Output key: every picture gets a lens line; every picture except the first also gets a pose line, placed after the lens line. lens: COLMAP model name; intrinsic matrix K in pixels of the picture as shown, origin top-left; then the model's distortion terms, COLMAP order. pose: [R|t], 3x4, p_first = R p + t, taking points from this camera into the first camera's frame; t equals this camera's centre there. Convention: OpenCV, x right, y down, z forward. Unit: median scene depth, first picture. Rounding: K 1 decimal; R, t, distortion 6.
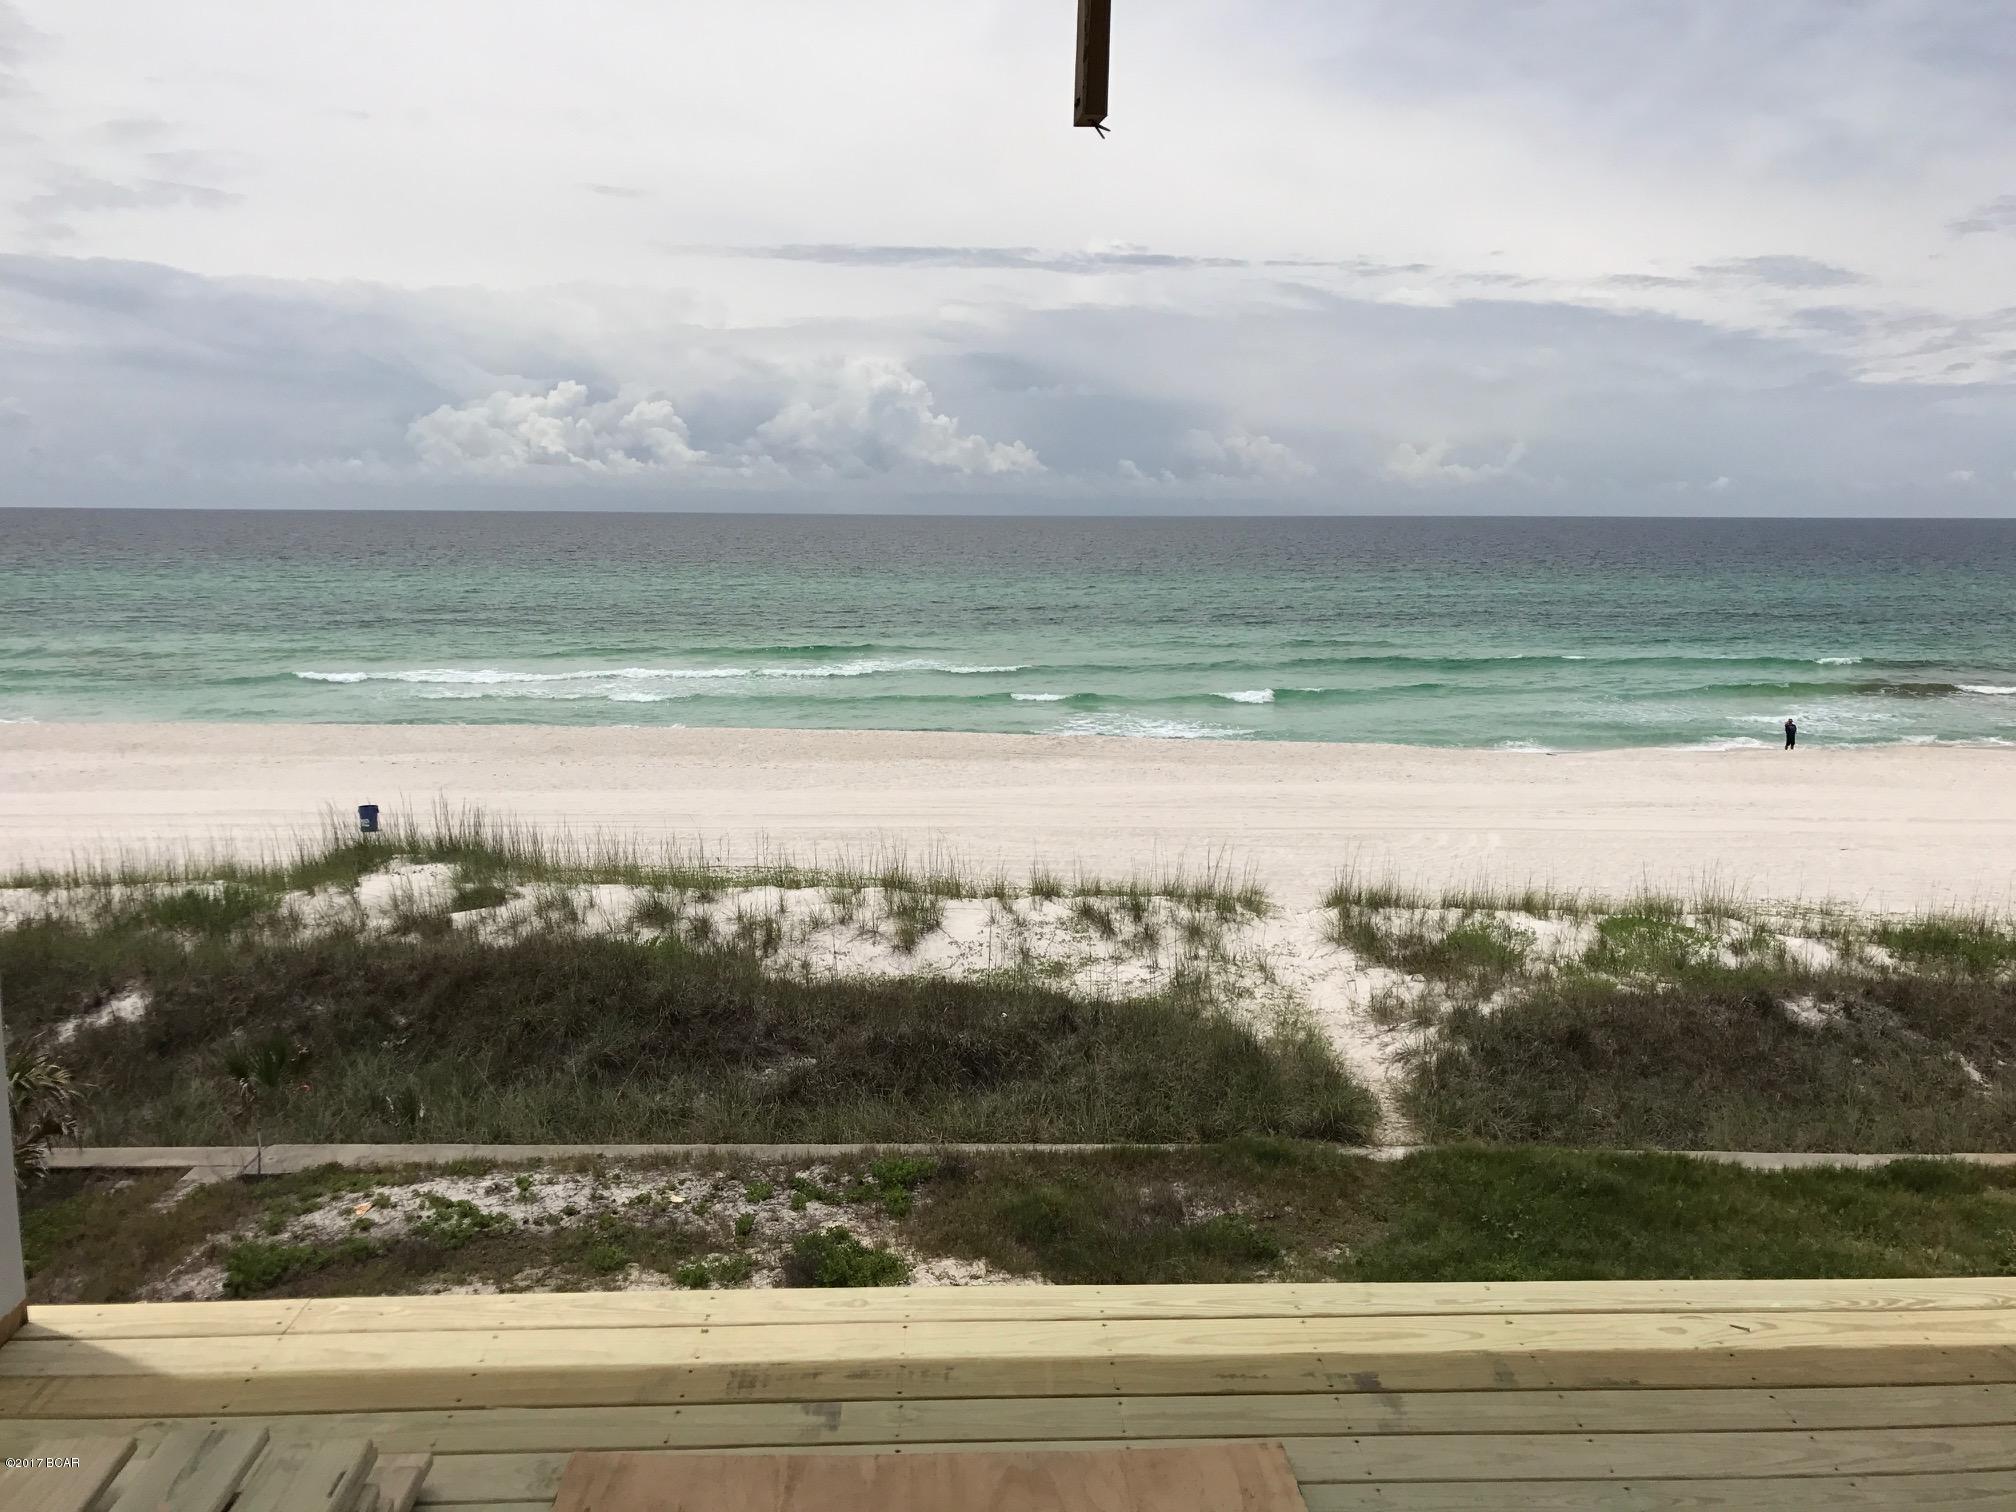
lens RADIAL K [[1655.6, 0, 1014.0], [0, 1655.6, 751.2], [0, 0, 1]] dist [0.018695, -0.010026]
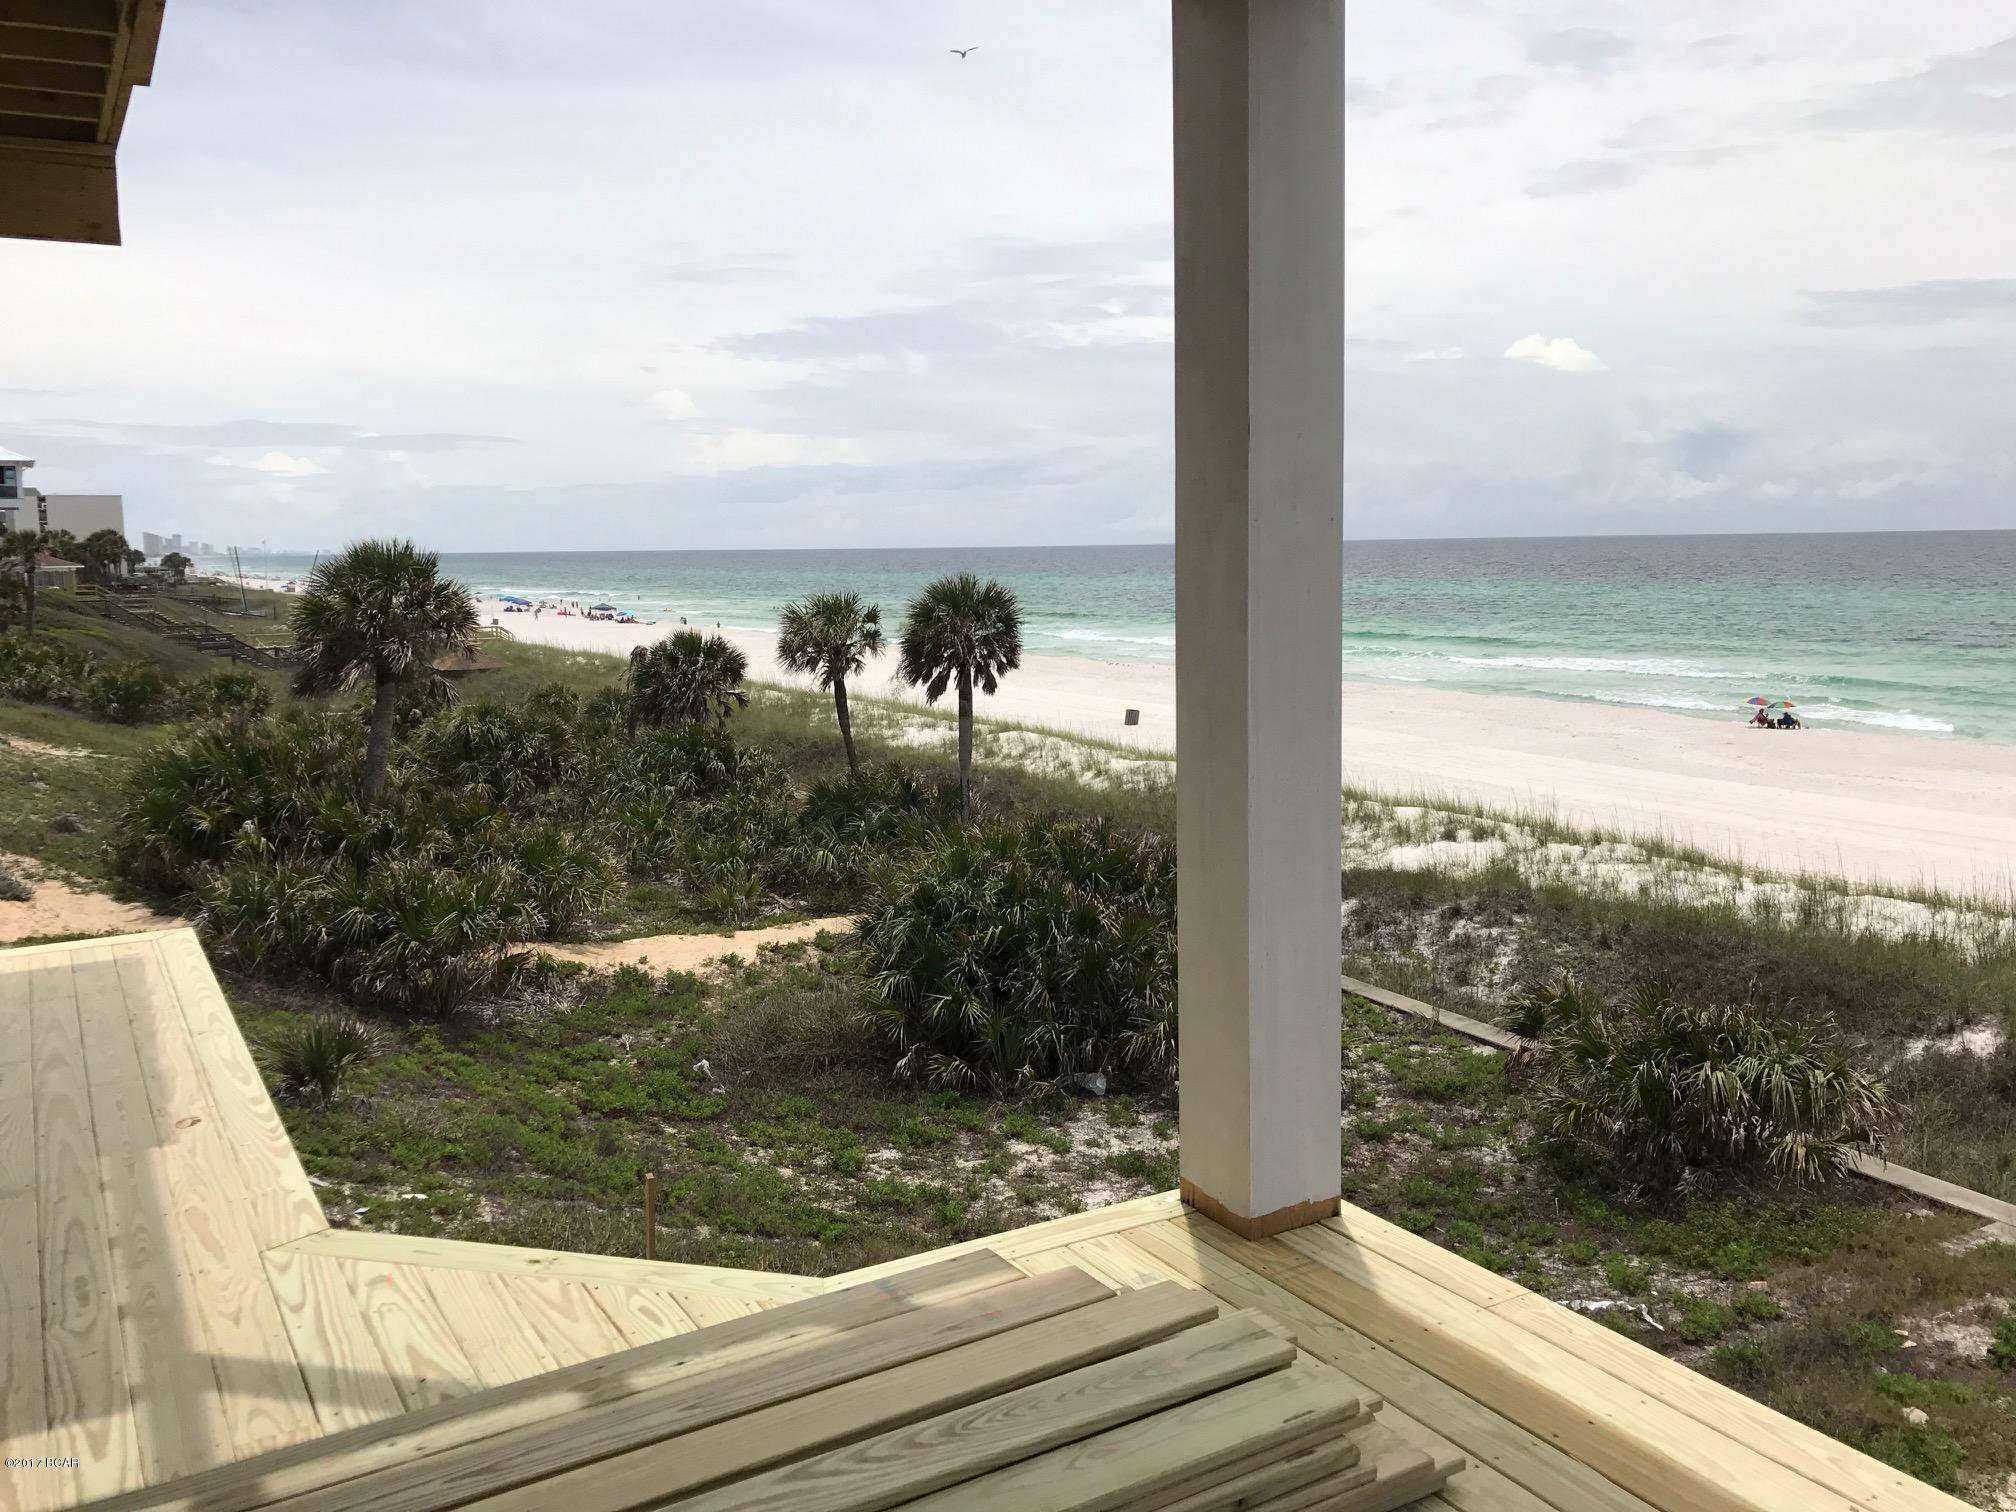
lens RADIAL K [[1655.6, 0, 1009.6], [0, 1655.6, 757.9], [0, 0, 1]] dist [0.018695, -0.010026]
pose [[0.482061, 0.109396, -0.869281, 0.142061], [-0.117822, 0.991256, 0.059408, -0.011134], [0.868179, 0.073783, 0.490735, 0.094843]]
